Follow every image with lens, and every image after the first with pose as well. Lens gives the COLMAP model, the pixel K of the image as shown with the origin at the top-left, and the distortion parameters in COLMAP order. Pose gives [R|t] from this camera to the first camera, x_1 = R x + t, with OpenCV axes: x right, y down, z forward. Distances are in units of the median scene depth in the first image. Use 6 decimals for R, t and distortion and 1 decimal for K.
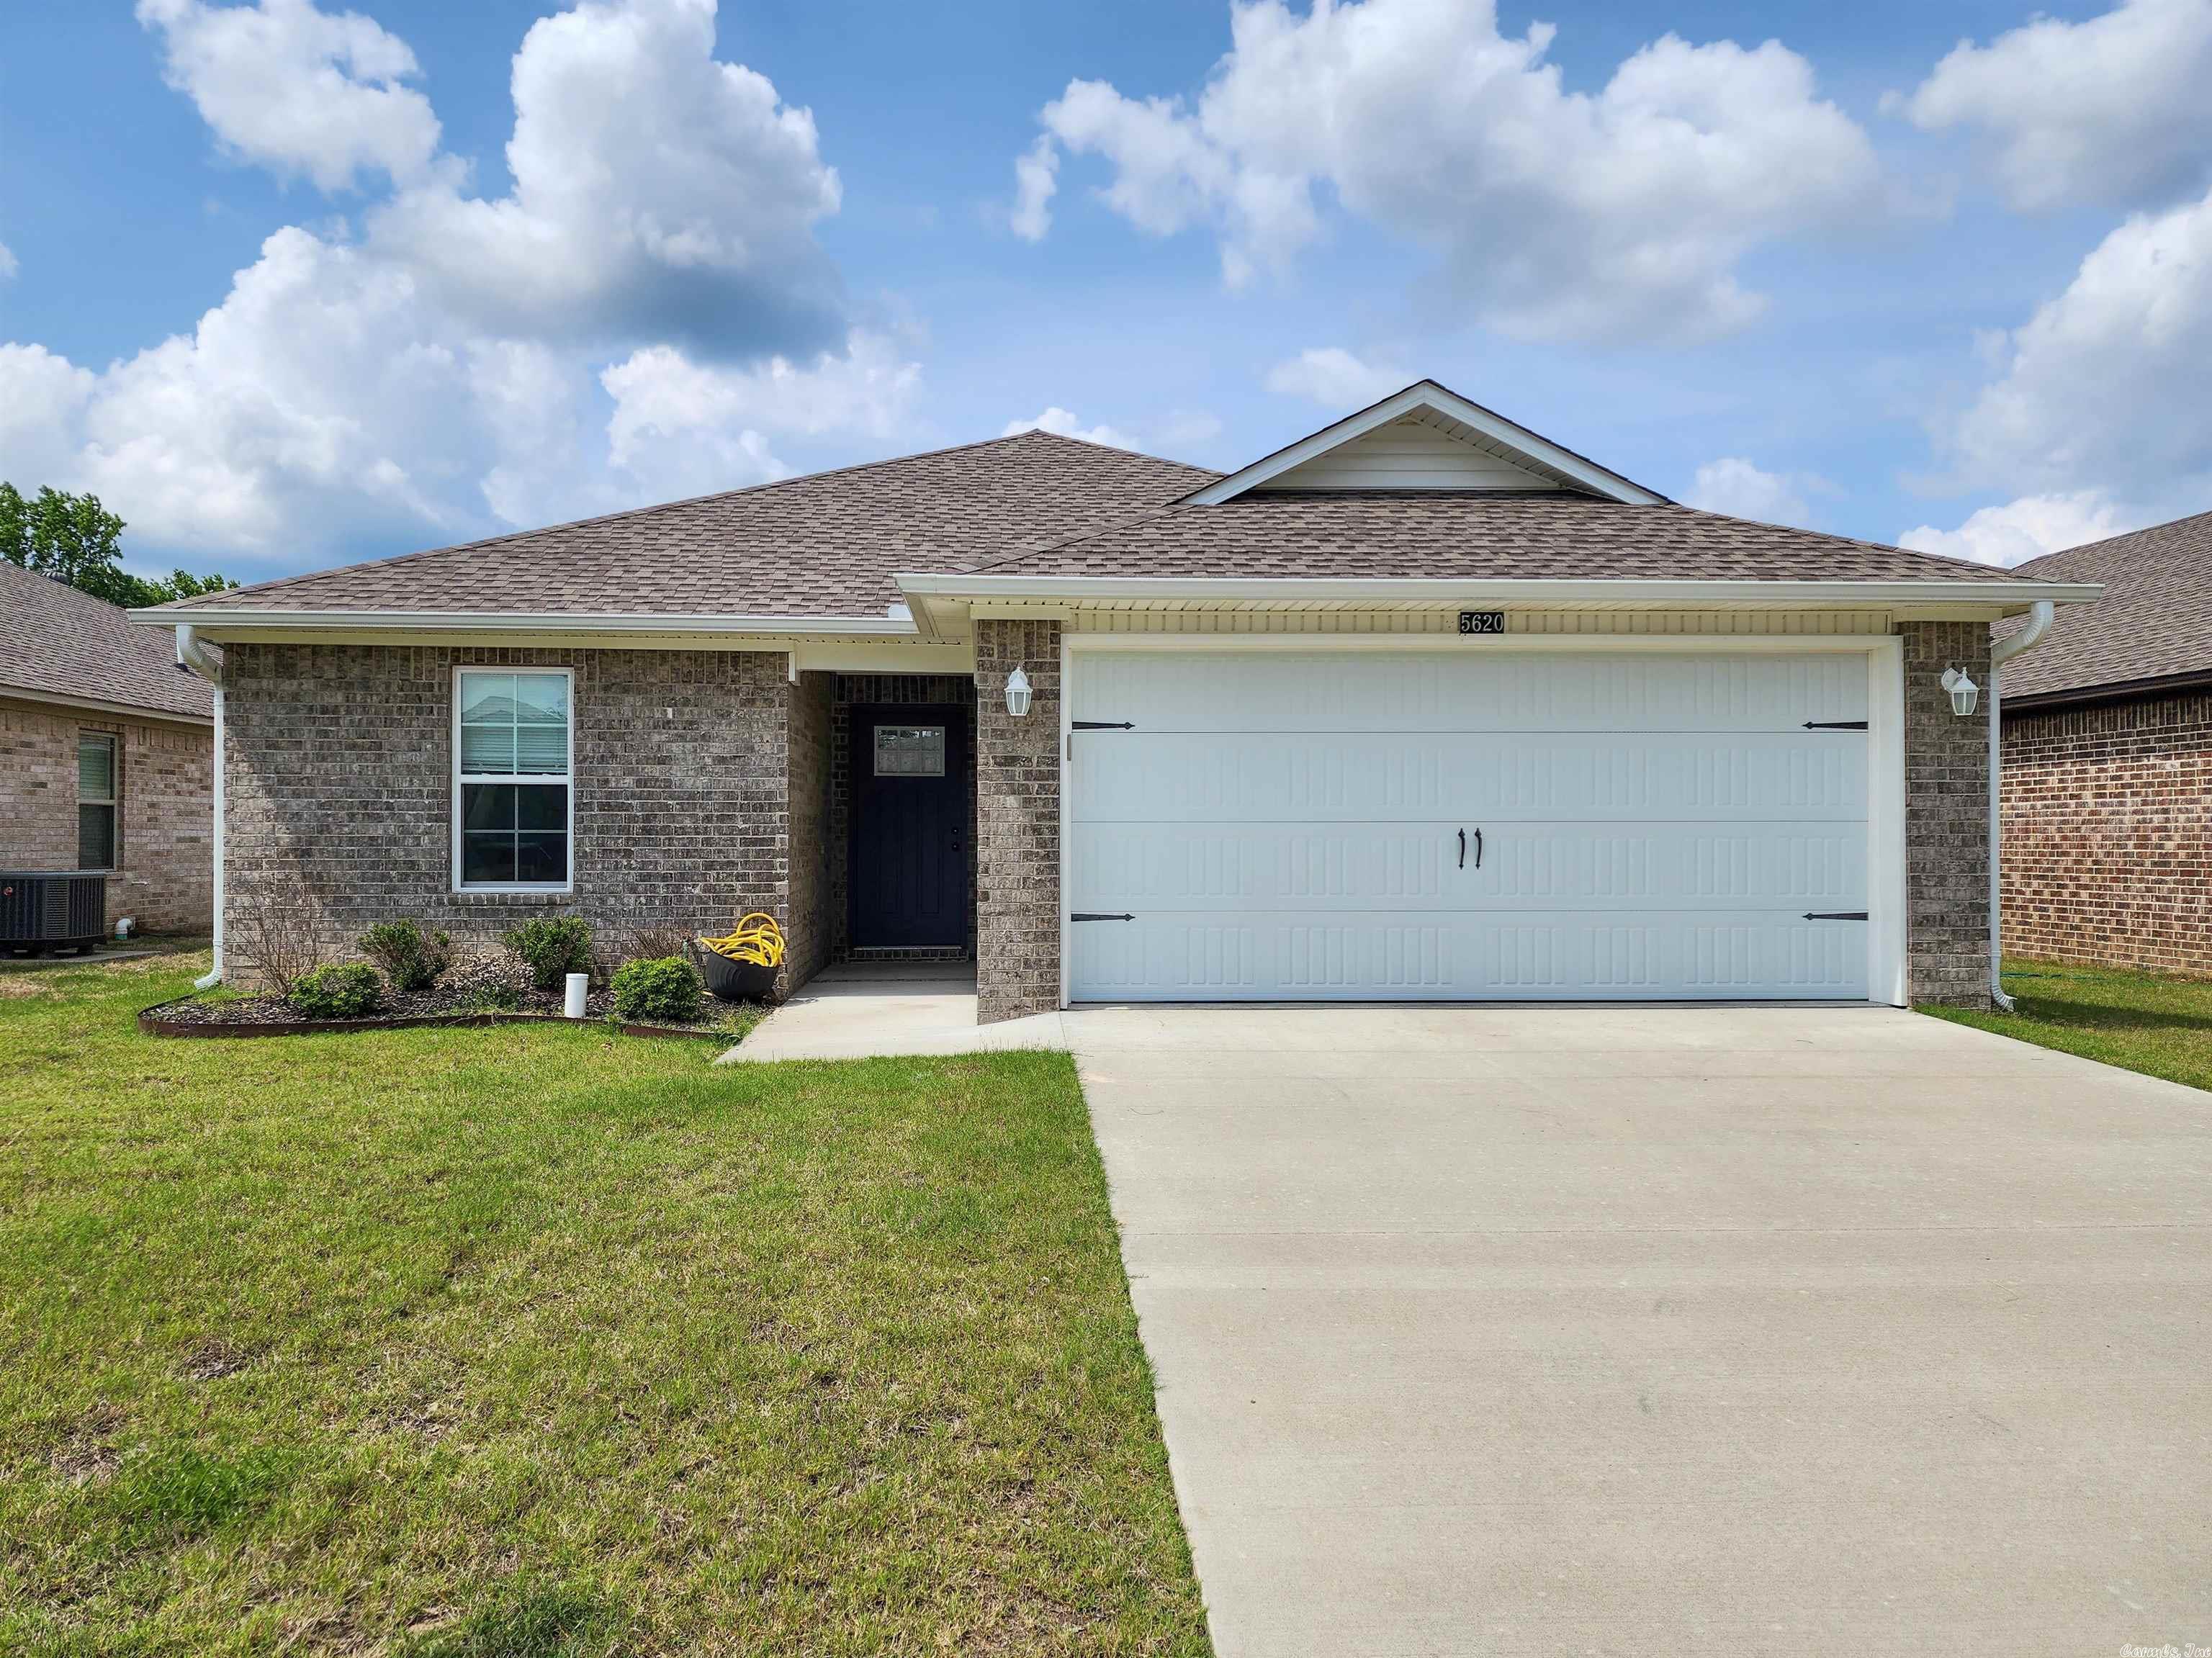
lens RADIAL K [[1486.9, 0, 1057.5], [0, 1486.9, 830.5], [0, 0, 1]] dist [0.121168, -0.133693]
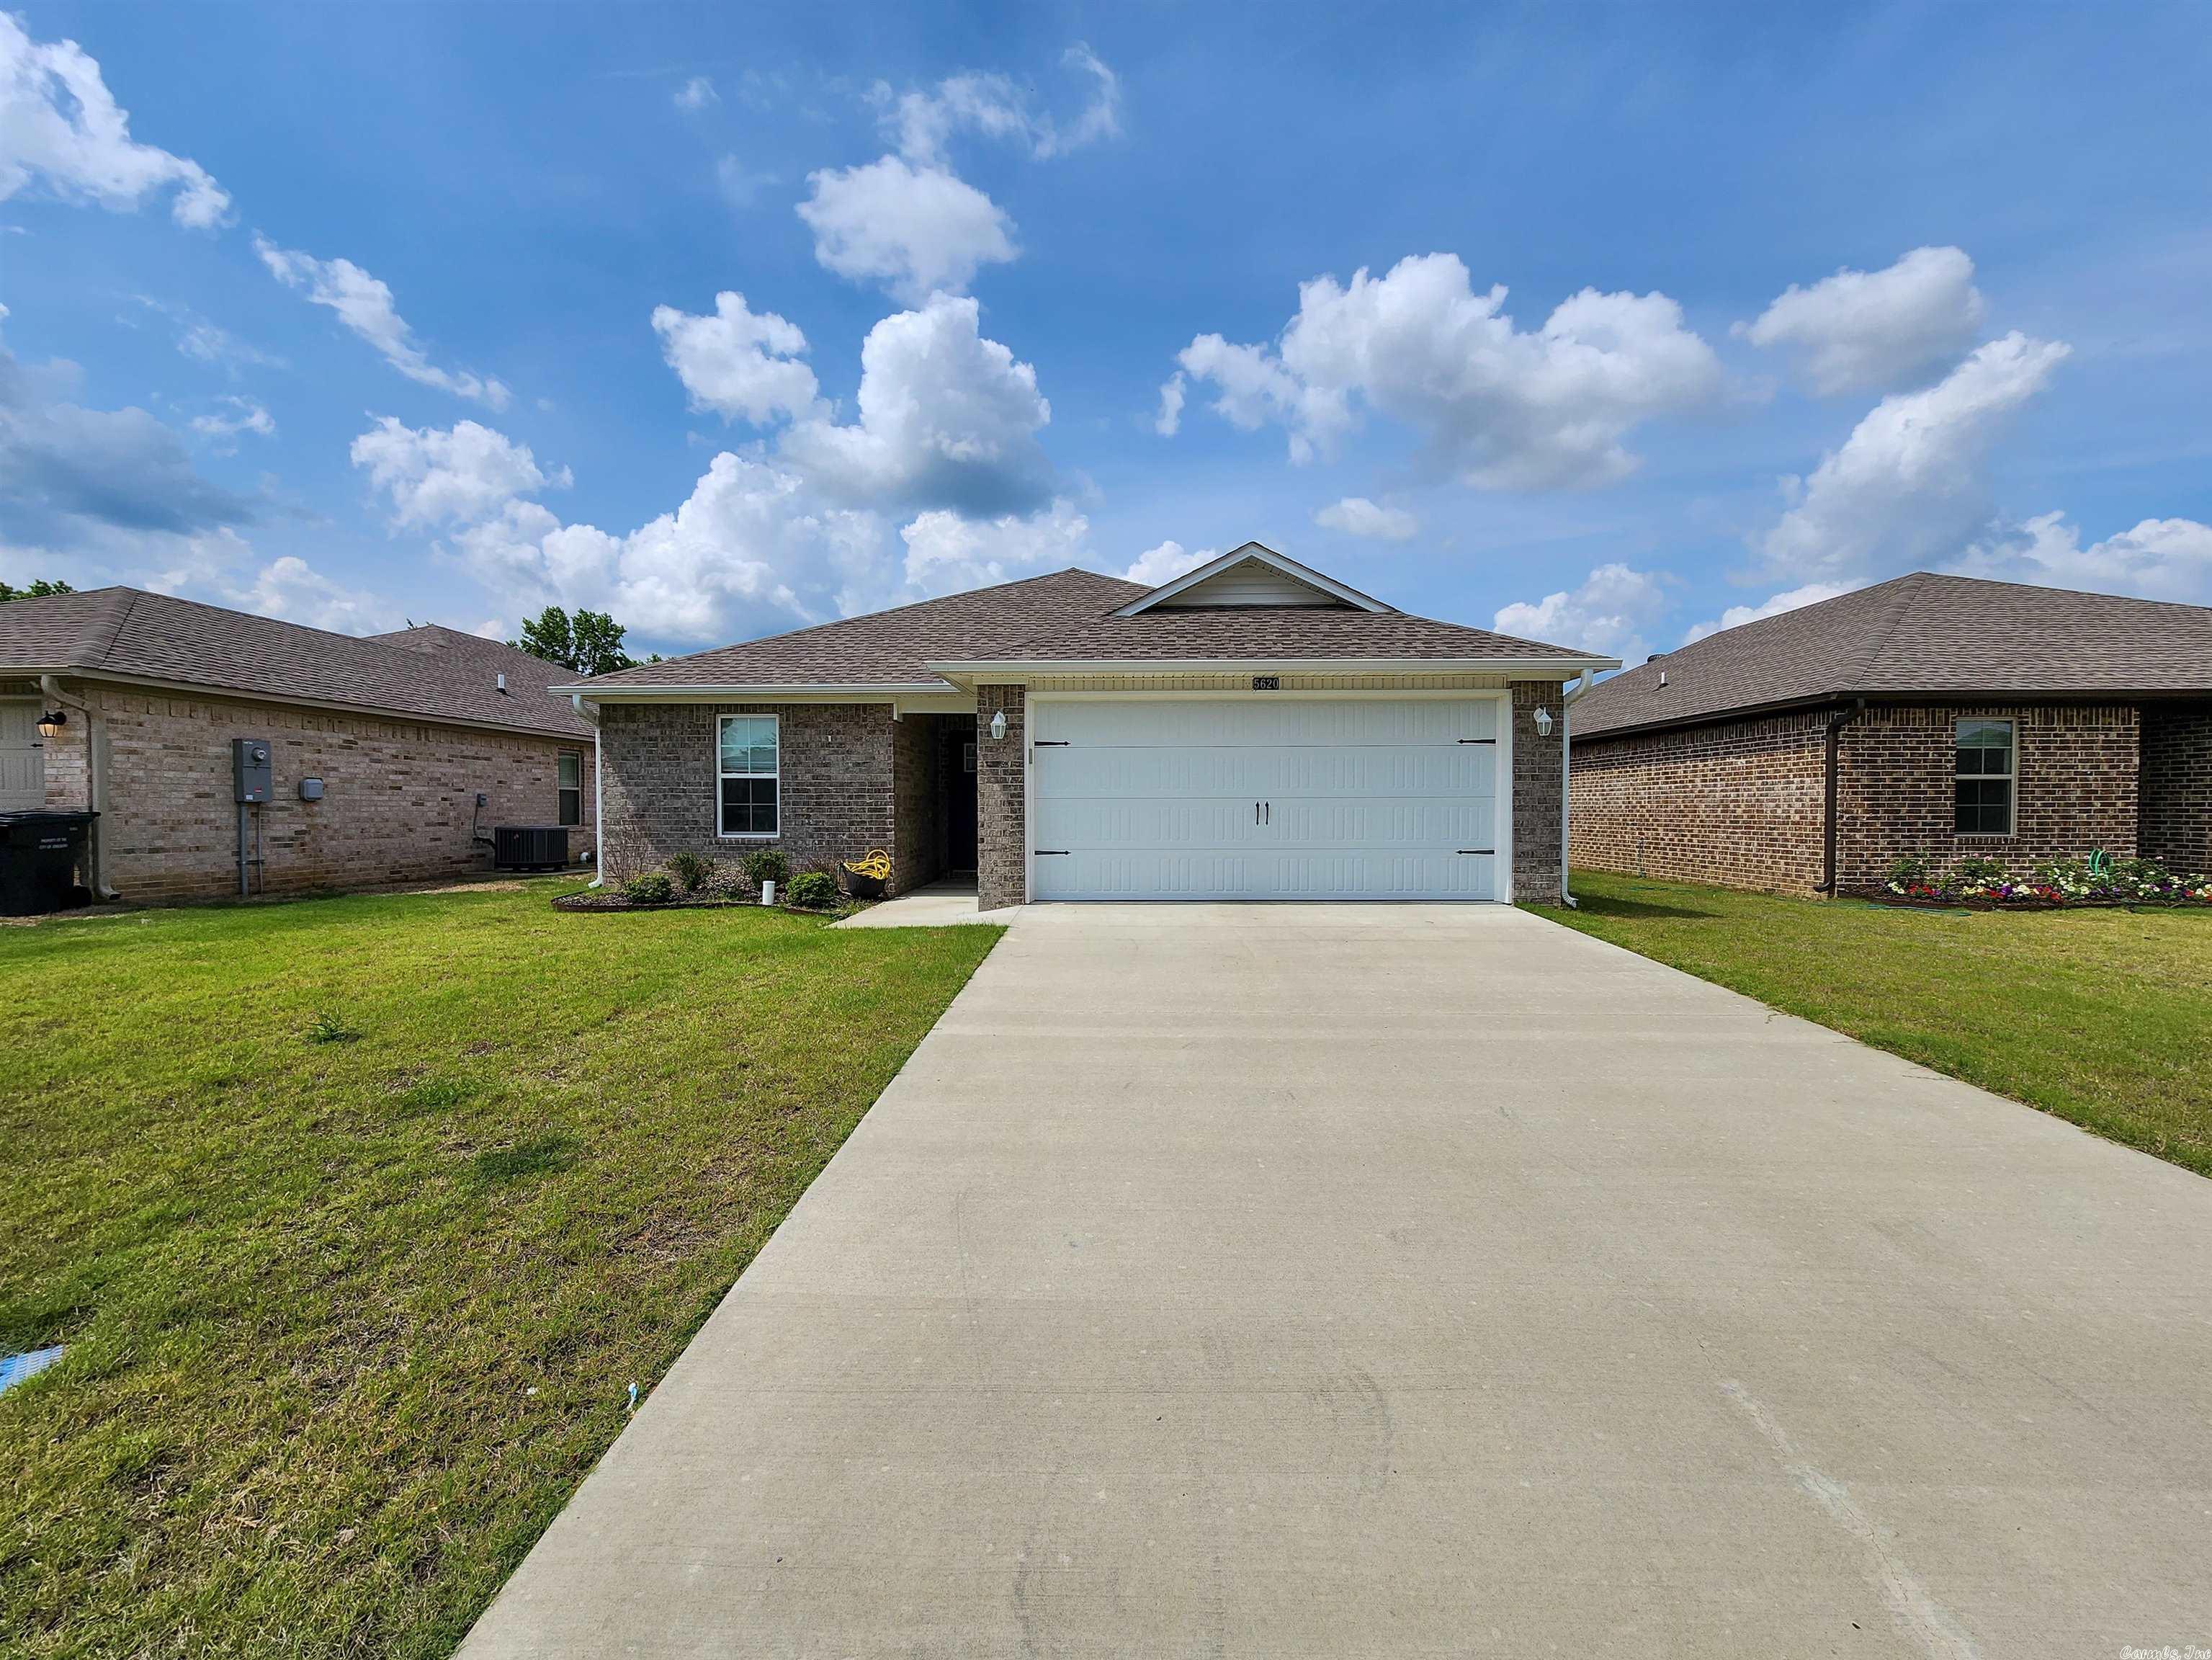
lens RADIAL K [[932.6, 0, 1109.3], [0, 932.6, 827.8], [0, 0, 1]] dist [0.002276, -0.002698]
pose [[0.995770, 0.000517, -0.091881, 0.181199], [0.001911, 0.999651, 0.026338, 0.000152], [0.091863, -0.026402, 0.995422, -0.088671]]
